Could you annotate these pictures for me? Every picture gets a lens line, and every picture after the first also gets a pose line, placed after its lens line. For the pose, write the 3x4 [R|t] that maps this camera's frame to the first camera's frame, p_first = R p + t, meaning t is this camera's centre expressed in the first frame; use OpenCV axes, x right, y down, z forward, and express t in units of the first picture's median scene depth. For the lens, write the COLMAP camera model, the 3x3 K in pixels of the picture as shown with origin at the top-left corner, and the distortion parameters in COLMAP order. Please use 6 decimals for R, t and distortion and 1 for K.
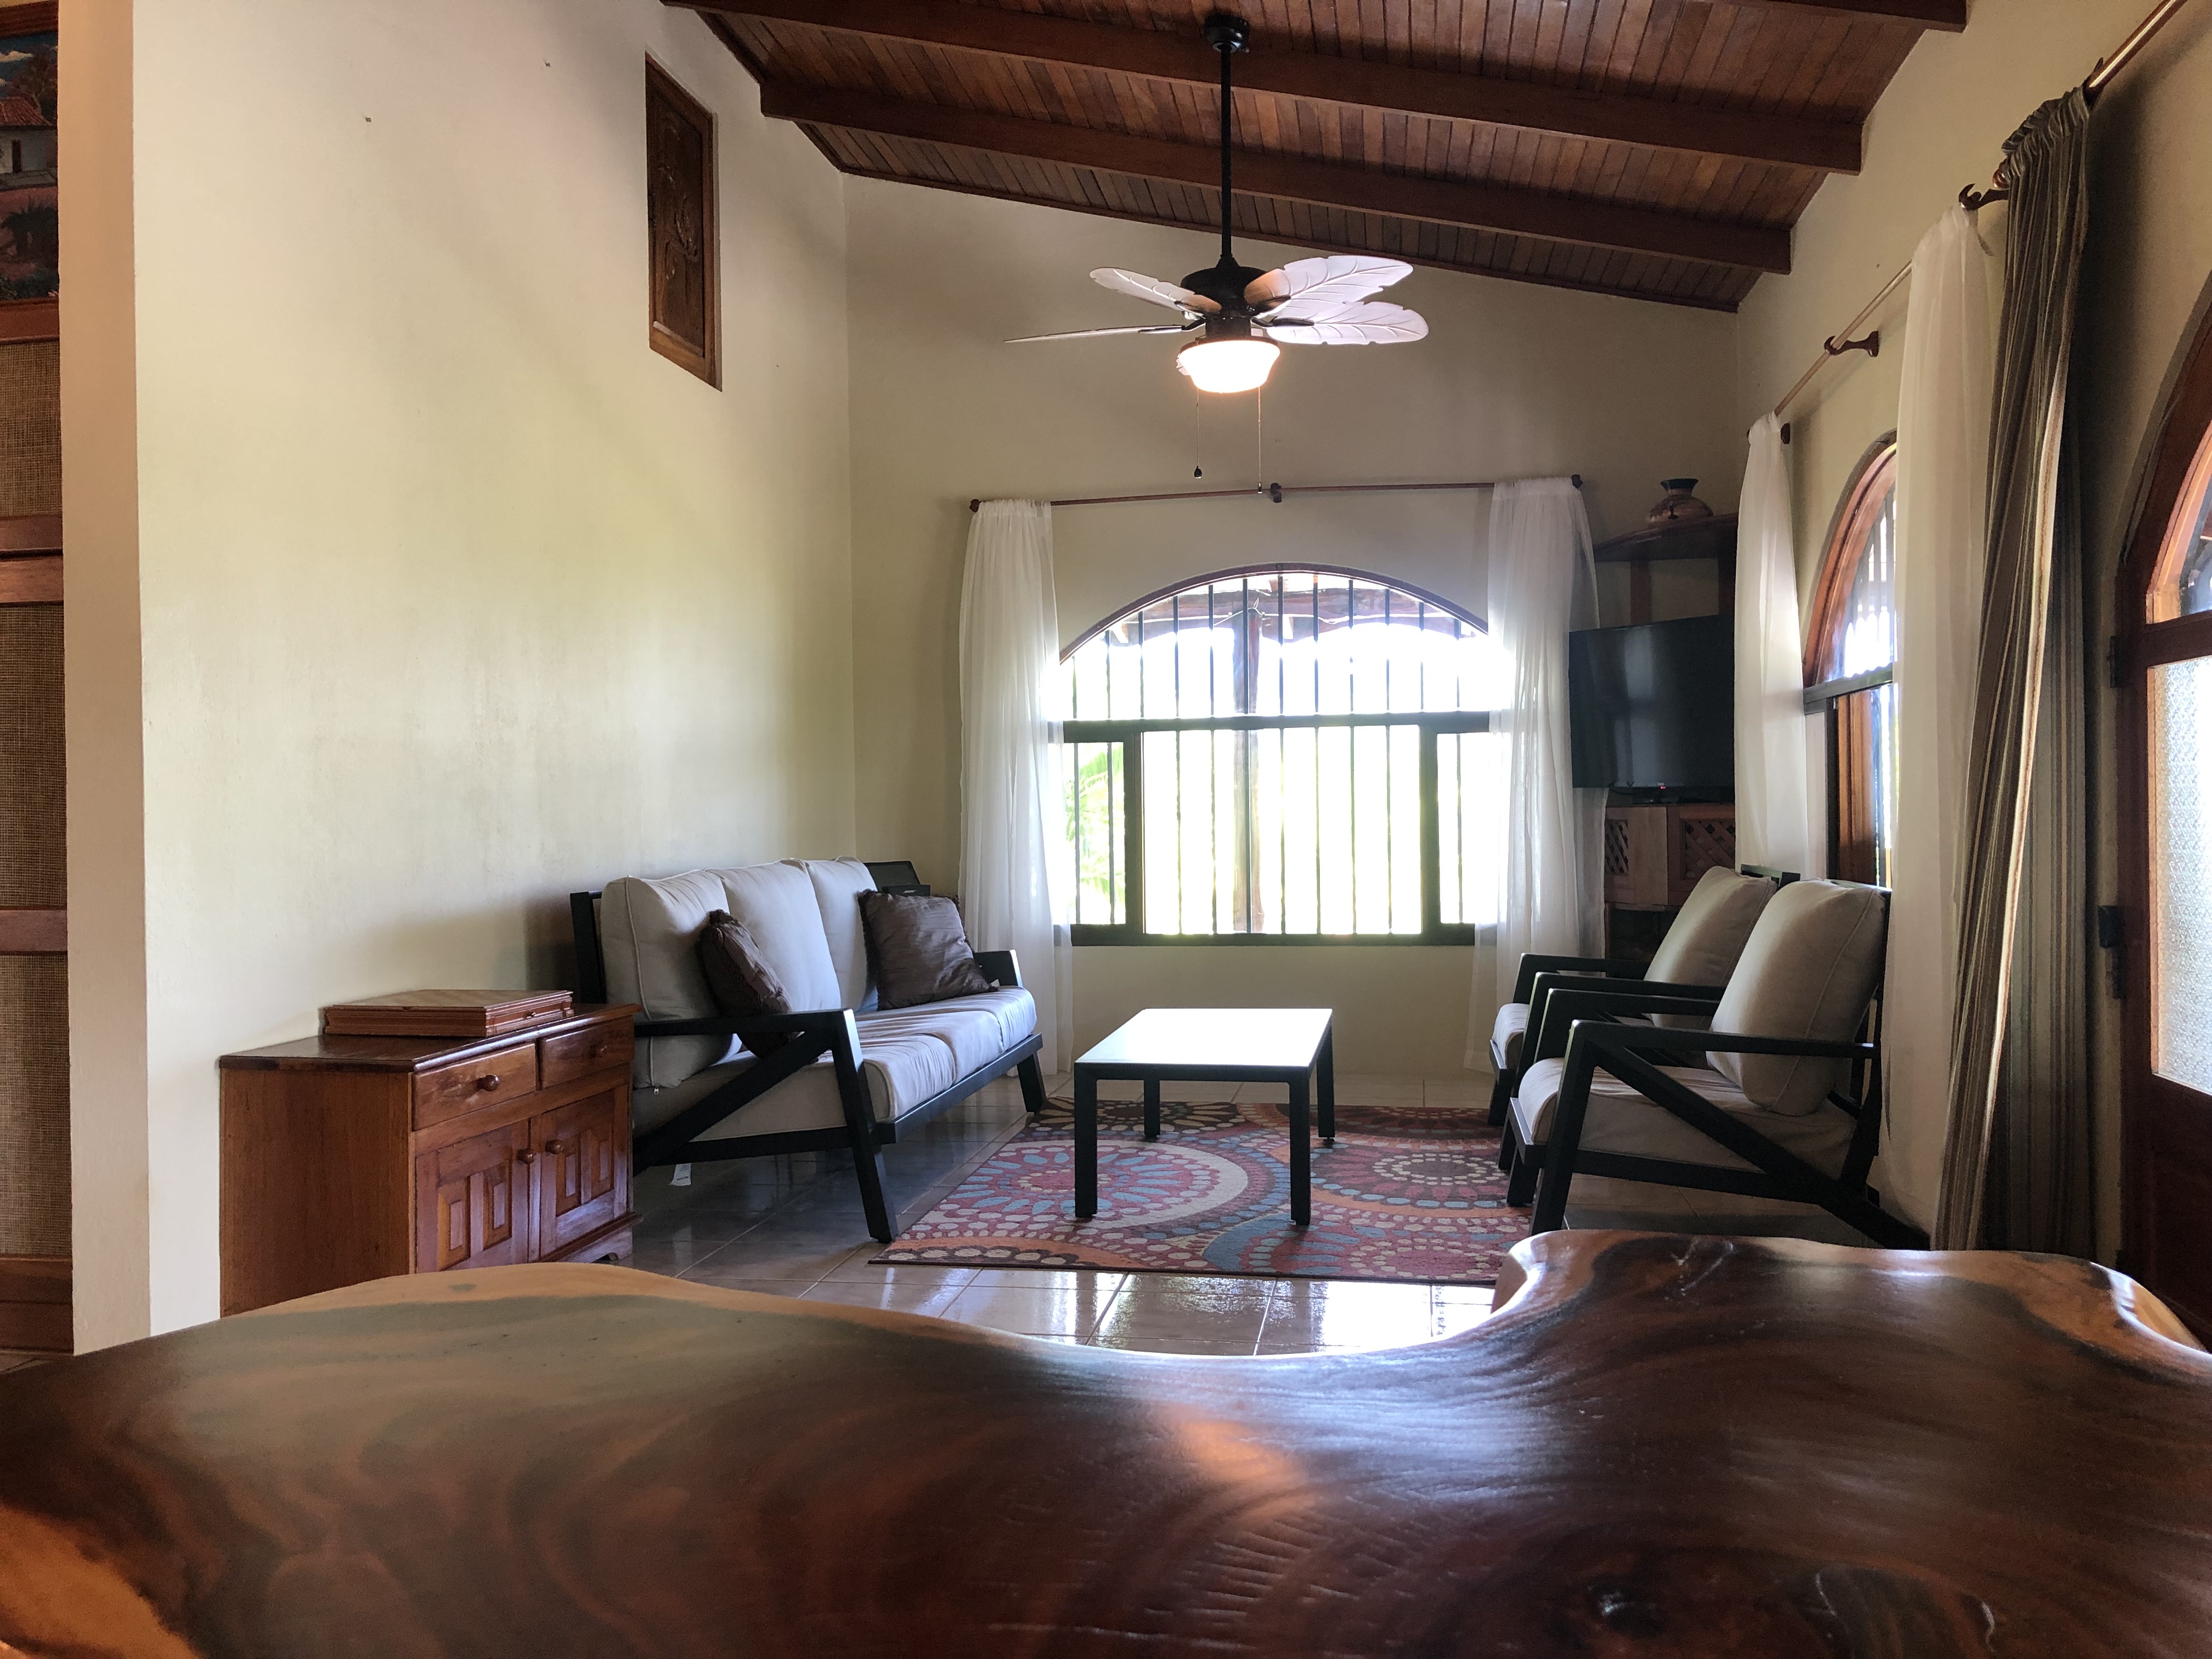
lens RADIAL K [[1796.1, 0, 1123.2], [0, 1796.1, 817.0], [0, 0, 1]] dist [0.046136, -0.065179]
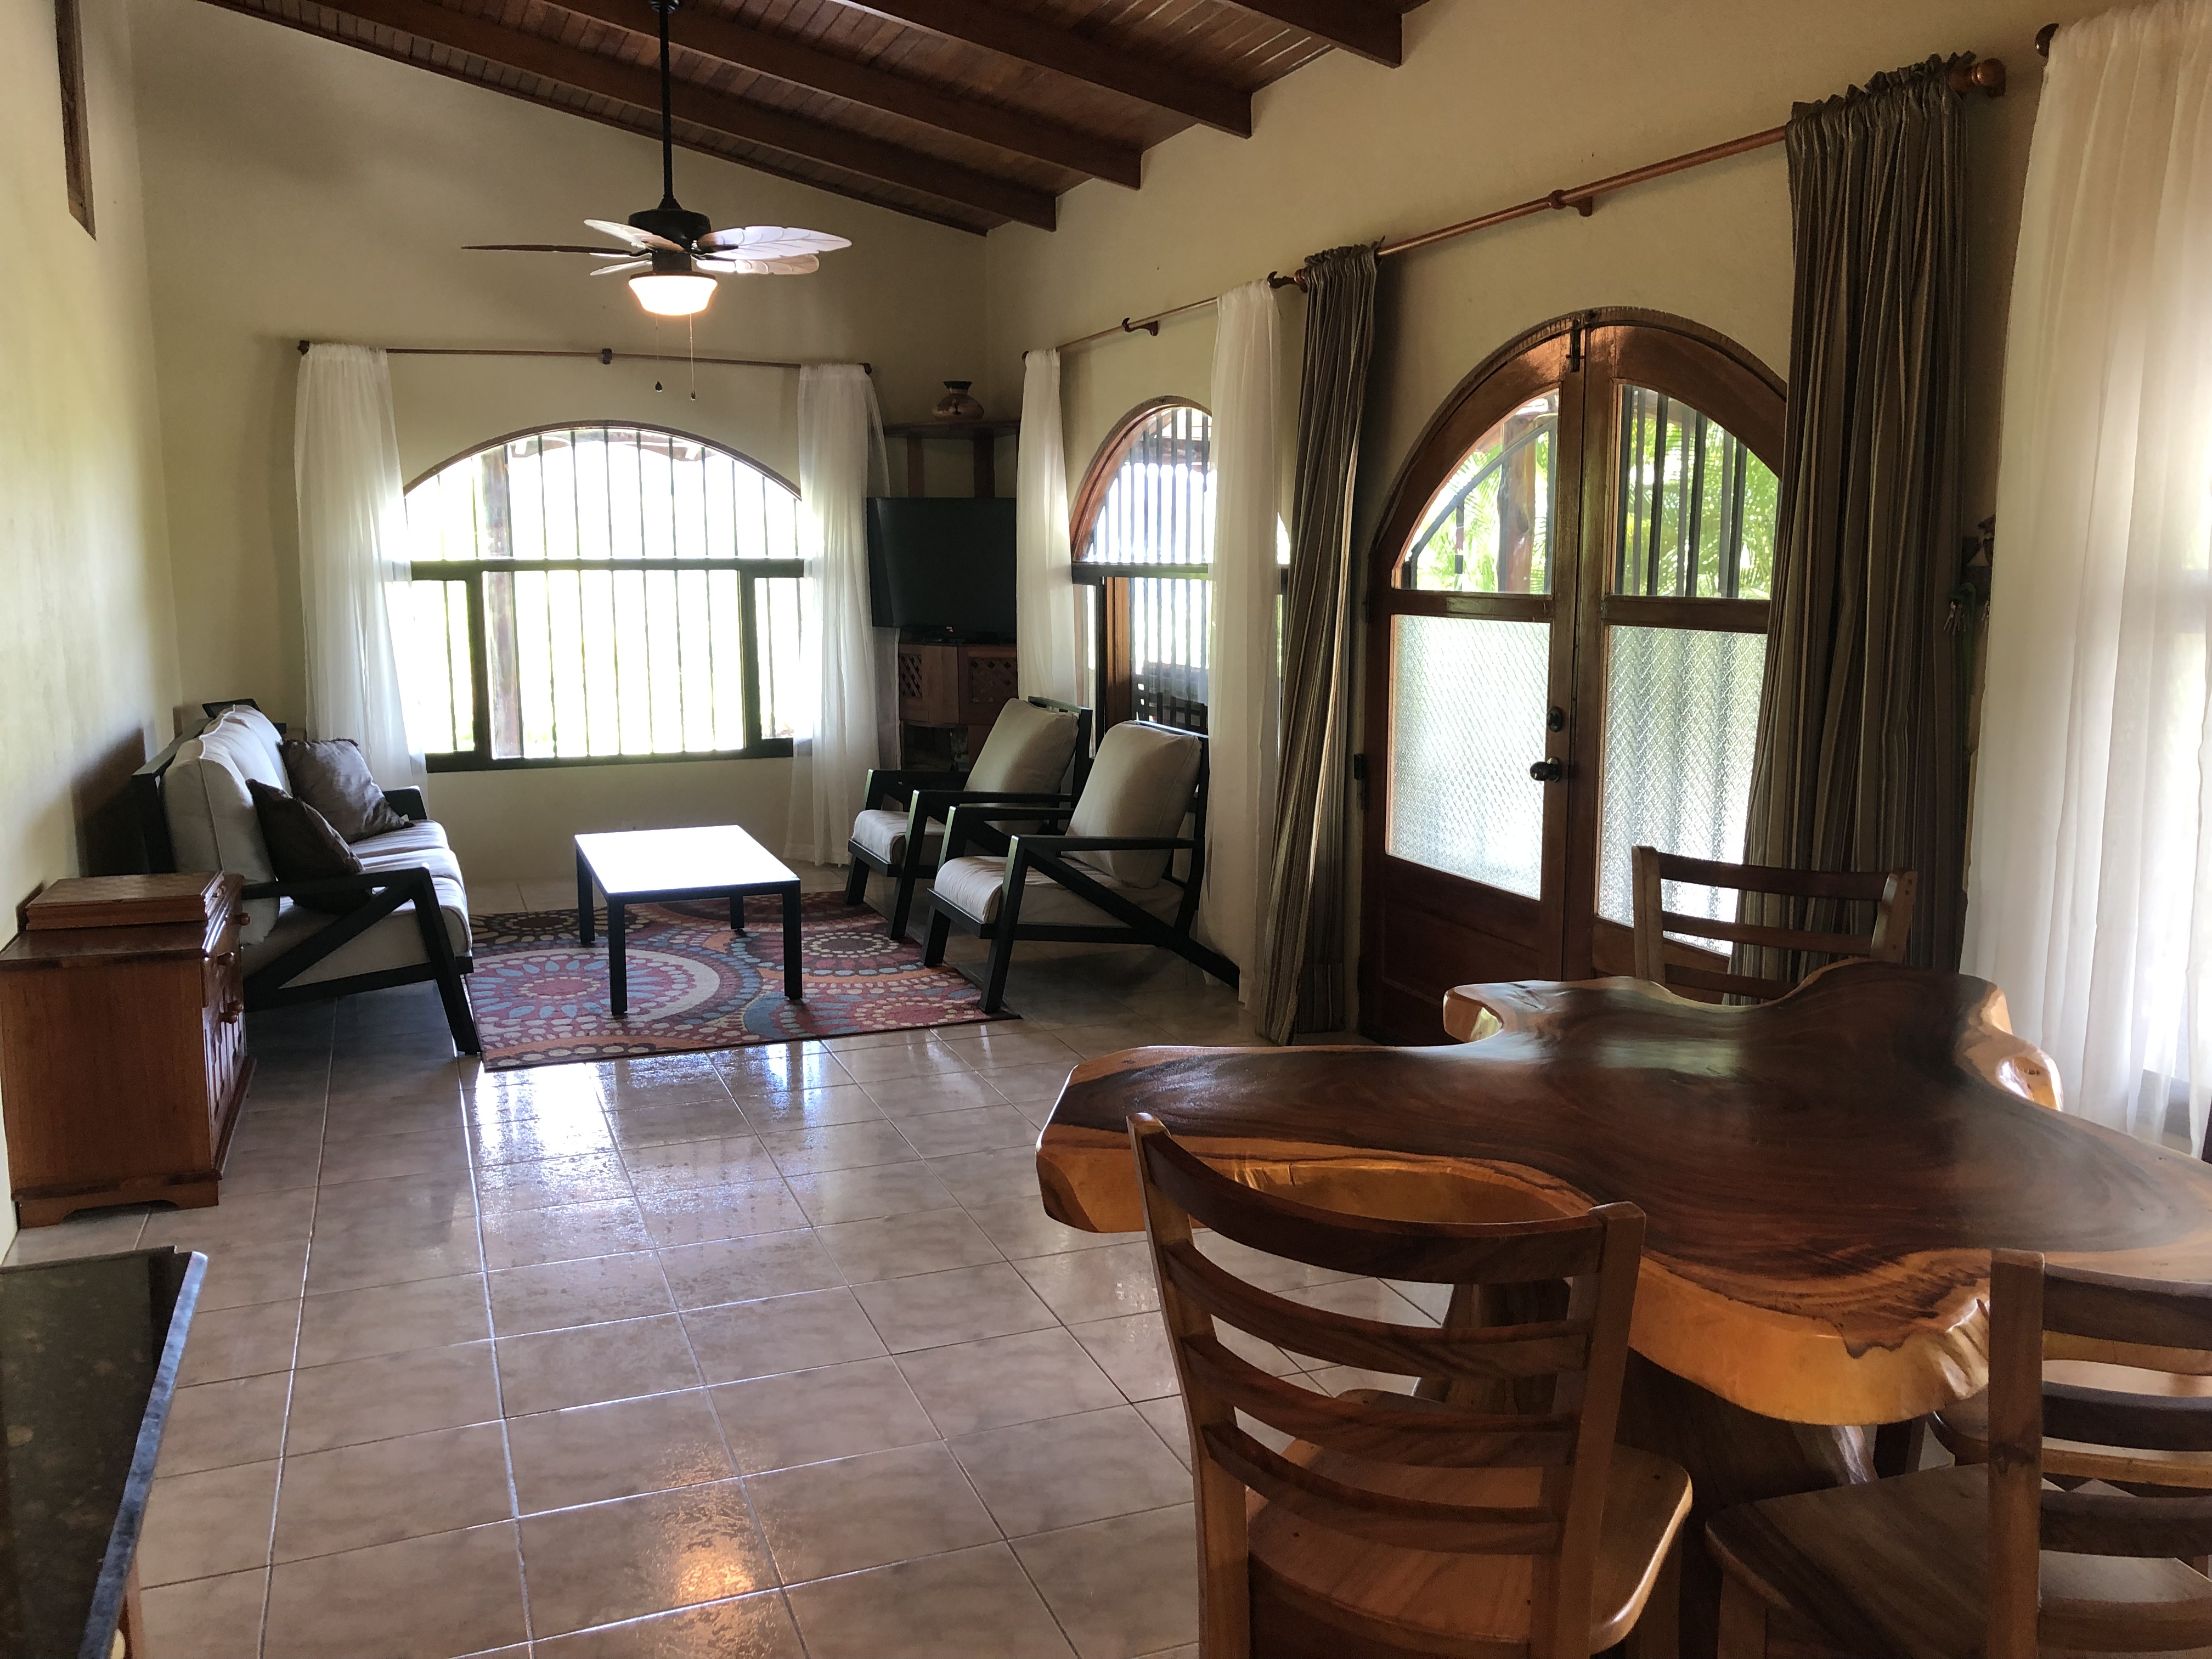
lens RADIAL K [[1796.1, 0, 1107.3], [0, 1796.1, 829.9], [0, 0, 1]] dist [0.046136, -0.065179]
pose [[0.862097, -0.067790, 0.502188, -0.286731], [-0.006703, 0.989399, 0.145066, -0.070238], [-0.506699, -0.128427, 0.852504, -0.175711]]
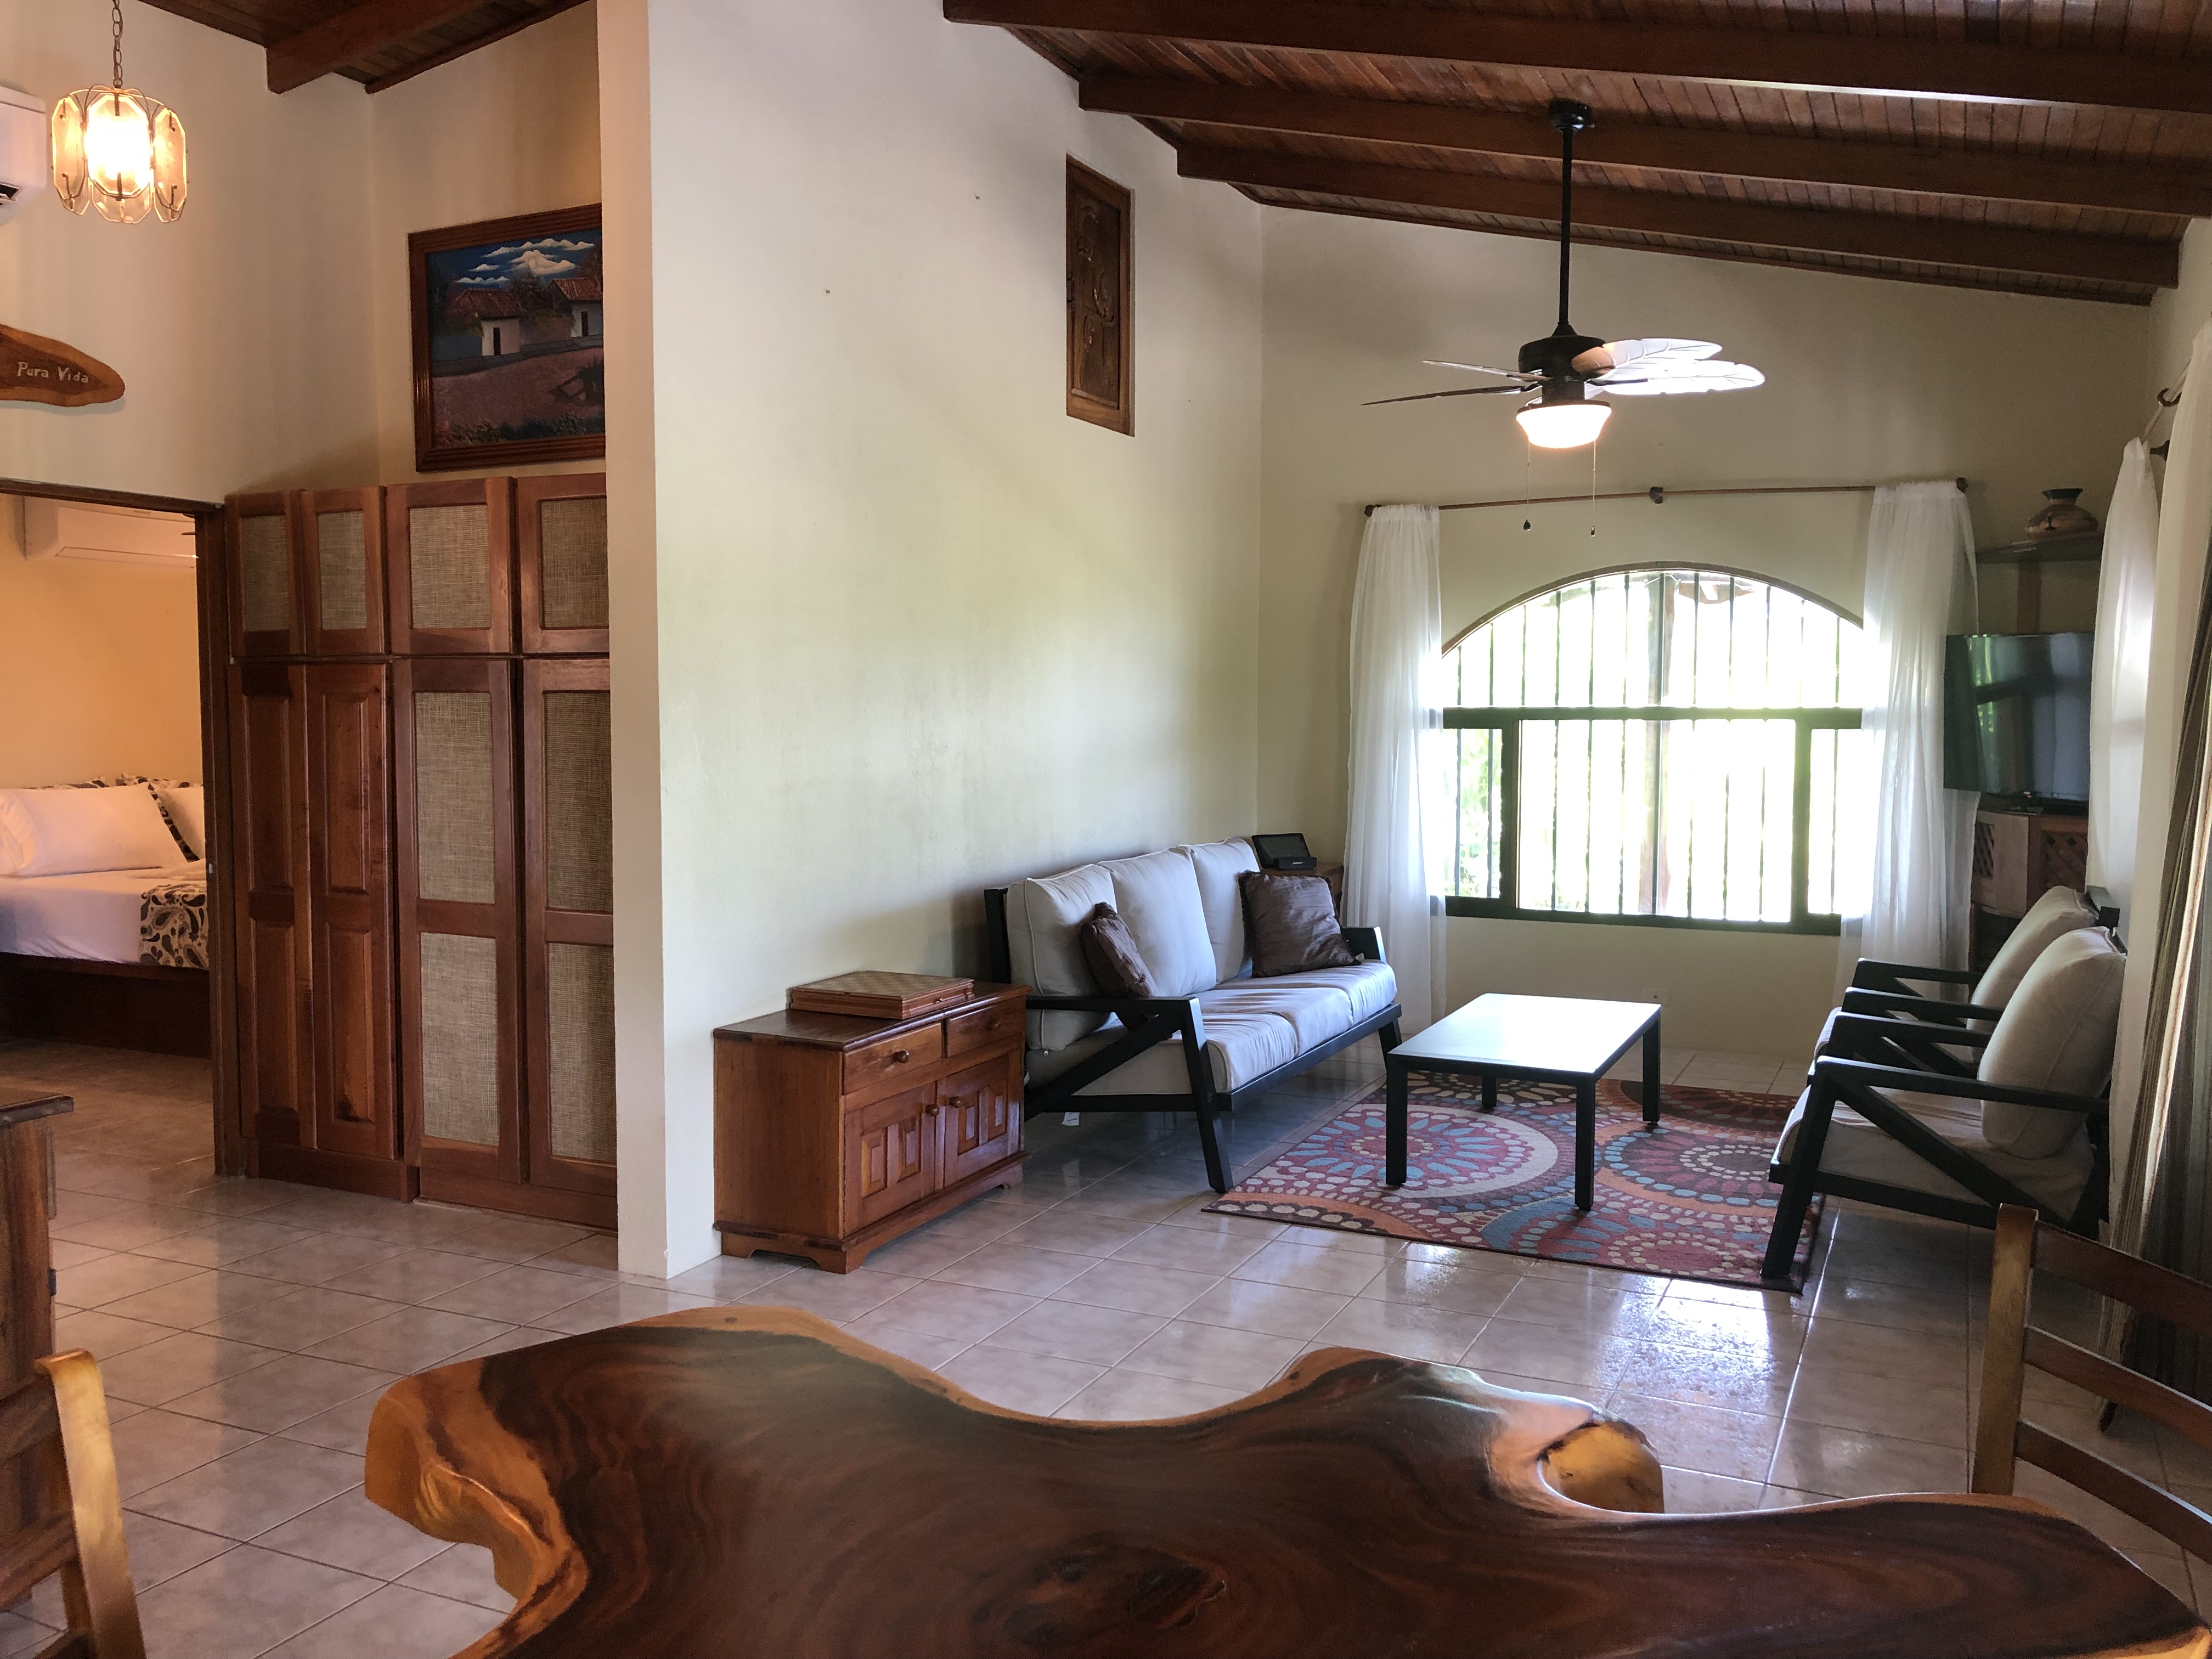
lens RADIAL K [[1796.1, 0, 1130.5], [0, 1796.1, 800.7], [0, 0, 1]] dist [0.046136, -0.065179]
pose [[0.962818, 0.029348, -0.268552, 0.098559], [-0.014481, 0.998259, 0.057176, -0.074111], [0.269763, -0.051161, 0.961567, -0.128333]]
